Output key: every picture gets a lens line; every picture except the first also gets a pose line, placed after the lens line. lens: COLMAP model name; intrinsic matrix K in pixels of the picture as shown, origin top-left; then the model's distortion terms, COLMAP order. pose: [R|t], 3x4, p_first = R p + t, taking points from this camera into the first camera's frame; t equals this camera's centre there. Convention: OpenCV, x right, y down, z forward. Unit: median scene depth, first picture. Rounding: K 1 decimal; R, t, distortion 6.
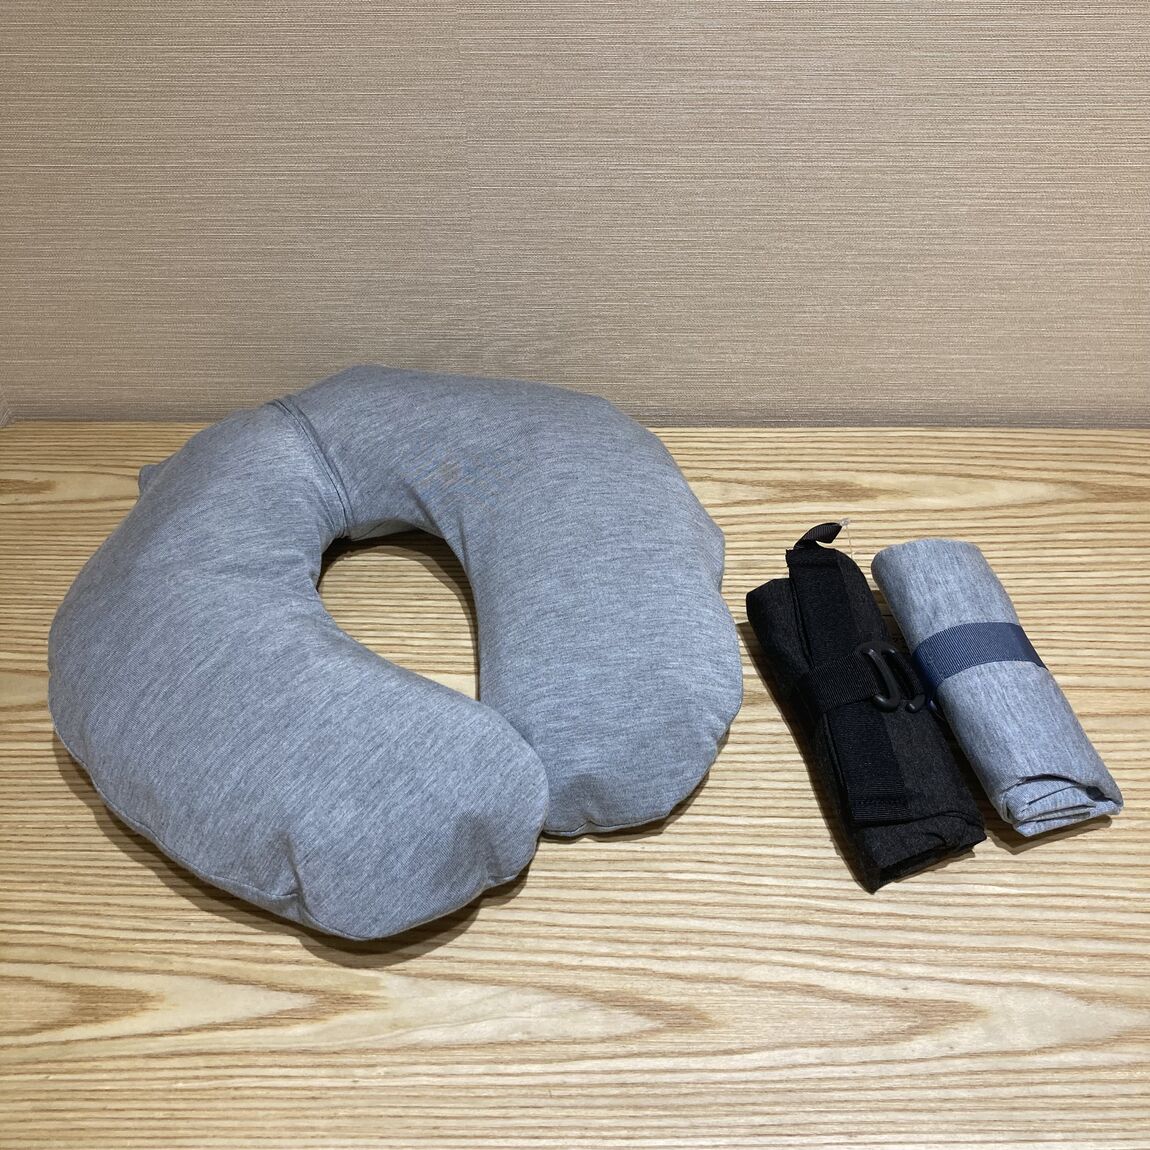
lens RADIAL K [[1286.2, 0, 585.7], [0, 1286.2, 579.2], [0, 0, 1]] dist [-0.008824, 0.000000]
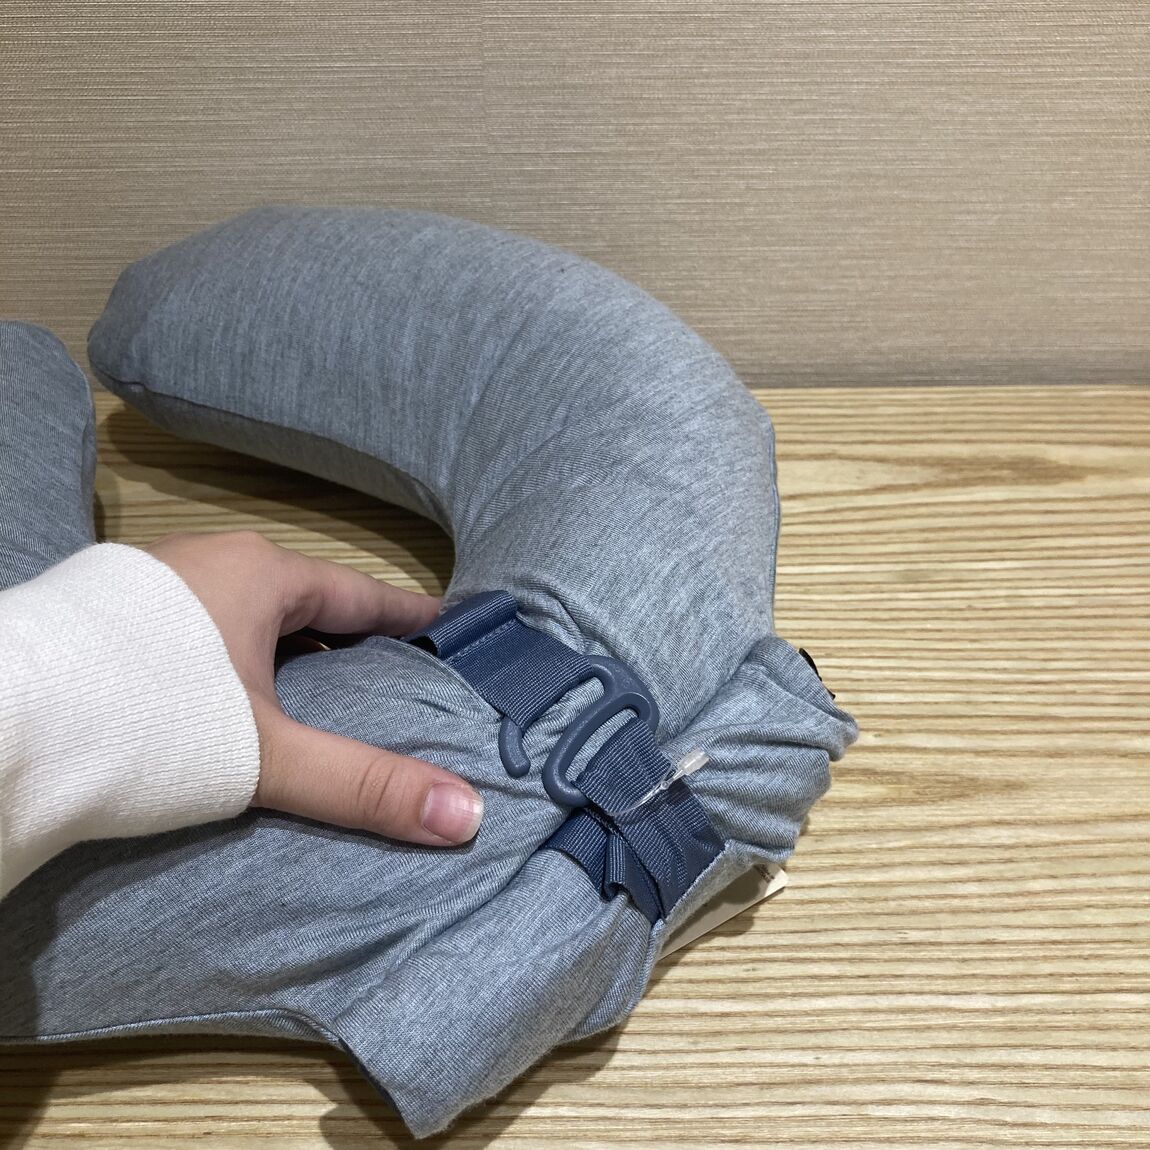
lens RADIAL K [[1286.2, 0, 582.0], [0, 1286.2, 563.4], [0, 0, 1]] dist [-0.008824, 0.000000]
pose [[0.999597, -0.016575, 0.023062, -0.063887], [0.017906, 0.998111, -0.058765, 0.019032], [-0.022044, 0.059154, 0.998005, 0.383156]]
